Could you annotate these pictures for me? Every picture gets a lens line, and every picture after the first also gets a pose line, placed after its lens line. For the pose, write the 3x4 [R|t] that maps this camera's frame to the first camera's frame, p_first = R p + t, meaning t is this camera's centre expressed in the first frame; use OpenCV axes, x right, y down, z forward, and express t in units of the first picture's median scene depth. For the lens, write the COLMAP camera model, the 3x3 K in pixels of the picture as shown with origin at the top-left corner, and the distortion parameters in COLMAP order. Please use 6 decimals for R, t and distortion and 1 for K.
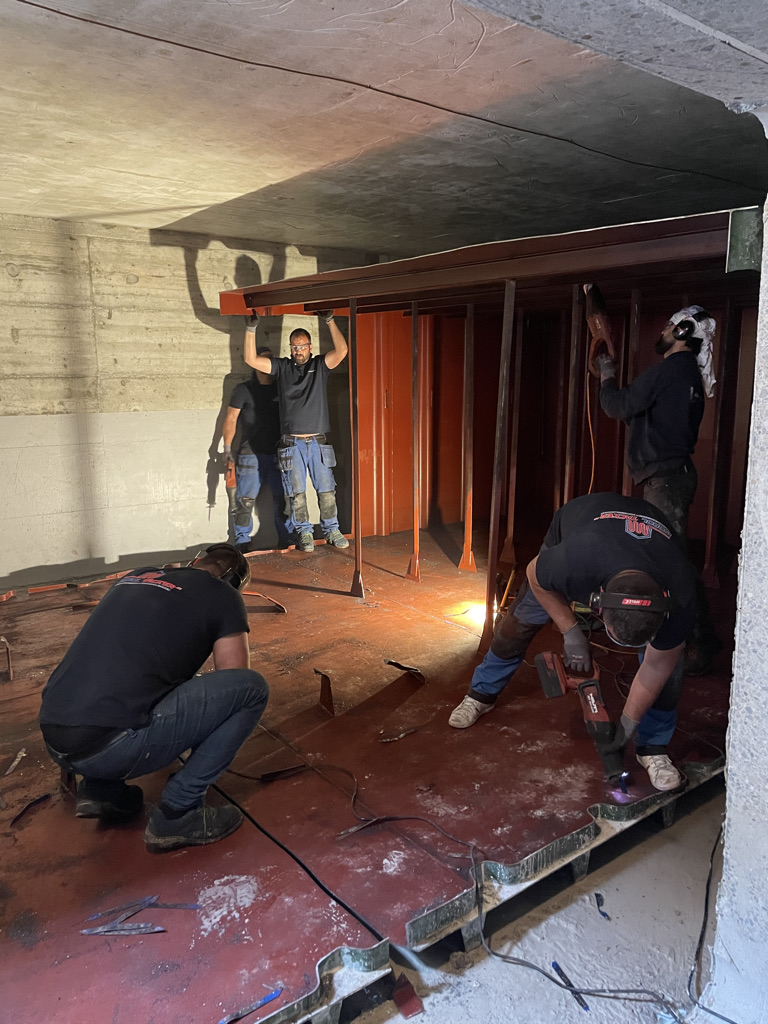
lens RADIAL K [[788.9, 0, 384.0], [0, 788.9, 512.0], [0, 0, 1]] dist [0.079188, -0.114542]
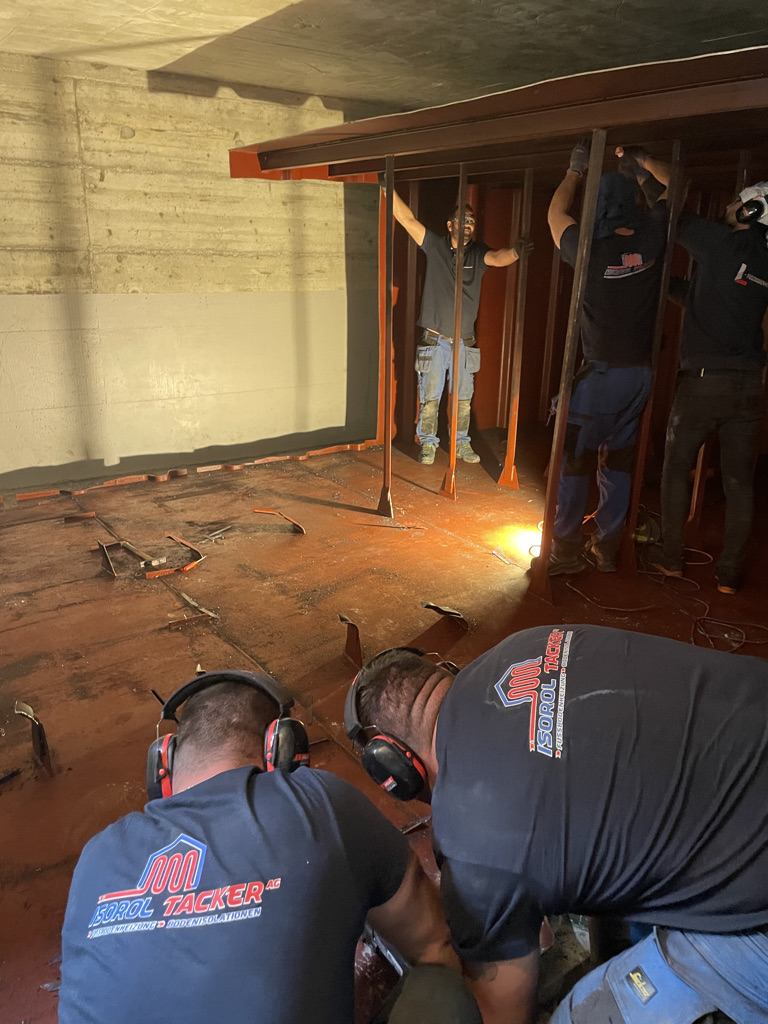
lens RADIAL K [[788.9, 0, 384.0], [0, 788.9, 512.0], [0, 0, 1]] dist [0.079188, -0.114542]
pose [[0.999482, 0.027410, -0.016844, -0.017731], [-0.024867, 0.990382, 0.136110, -0.015065], [0.020413, -0.135621, 0.990550, 0.111180]]
